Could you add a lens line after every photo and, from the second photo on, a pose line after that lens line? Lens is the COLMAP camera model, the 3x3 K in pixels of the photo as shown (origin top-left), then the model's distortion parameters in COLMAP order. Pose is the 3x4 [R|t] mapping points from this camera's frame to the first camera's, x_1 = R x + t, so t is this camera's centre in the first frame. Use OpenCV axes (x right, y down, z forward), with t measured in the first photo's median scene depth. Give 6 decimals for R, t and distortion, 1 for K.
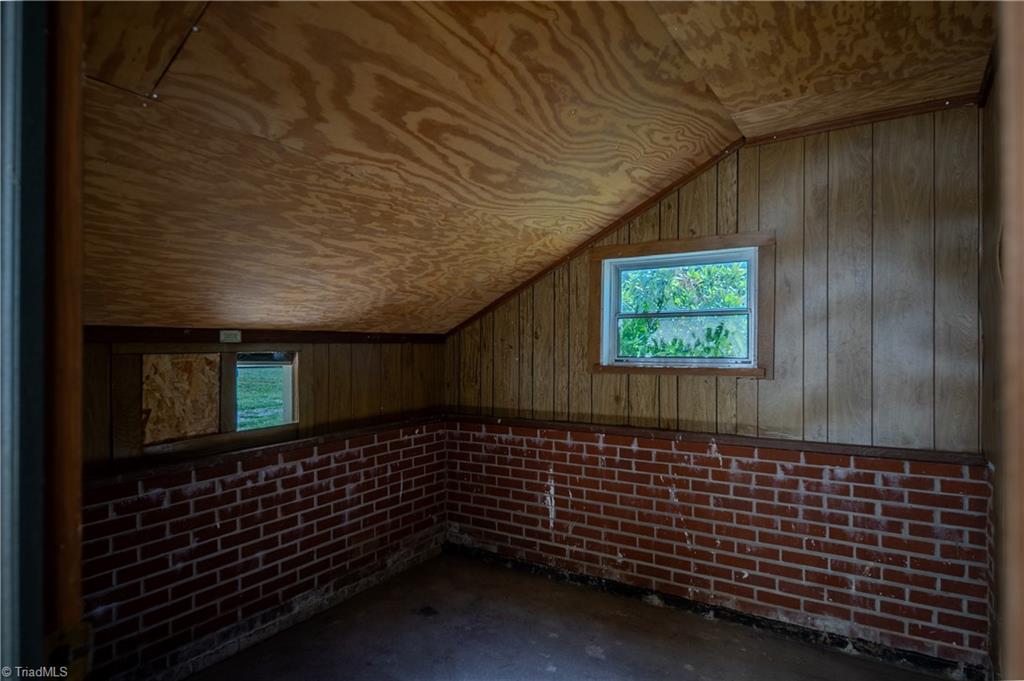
lens RADIAL K [[557.7, 0, 511.5], [0, 557.7, 344.0], [0, 0, 1]] dist [0.012206, -0.009298]
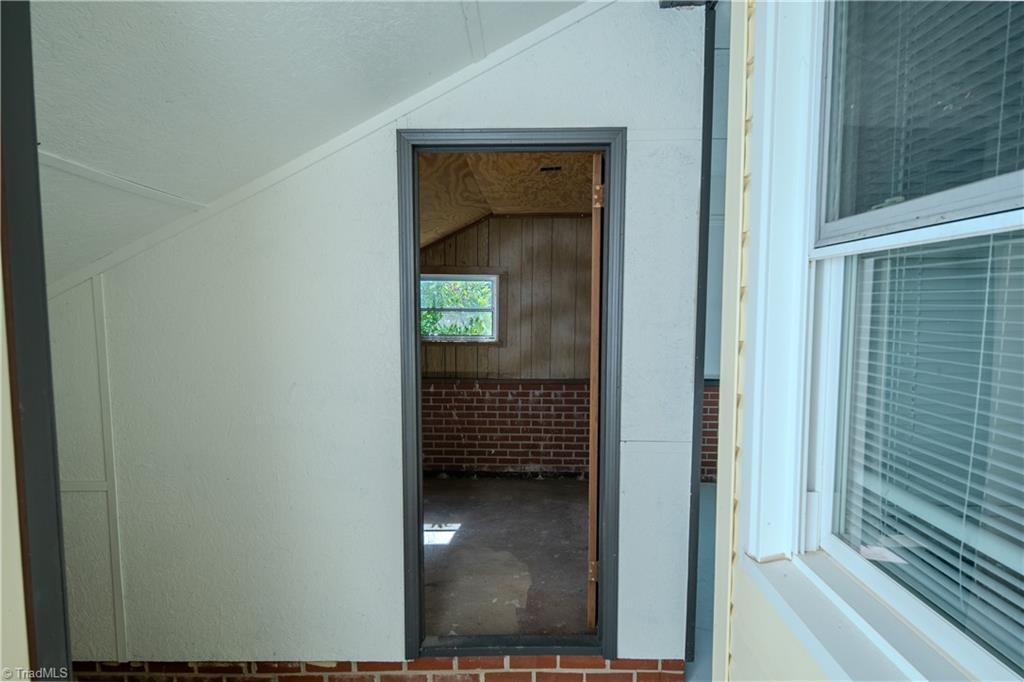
lens RADIAL K [[557.7, 0, 512.0], [0, 557.7, 344.2], [0, 0, 1]] dist [0.012206, -0.009298]
pose [[0.853994, -0.026738, 0.519595, -0.496191], [-0.010142, 0.997633, 0.068006, -0.076621], [-0.520184, -0.063347, 0.851702, -0.613554]]
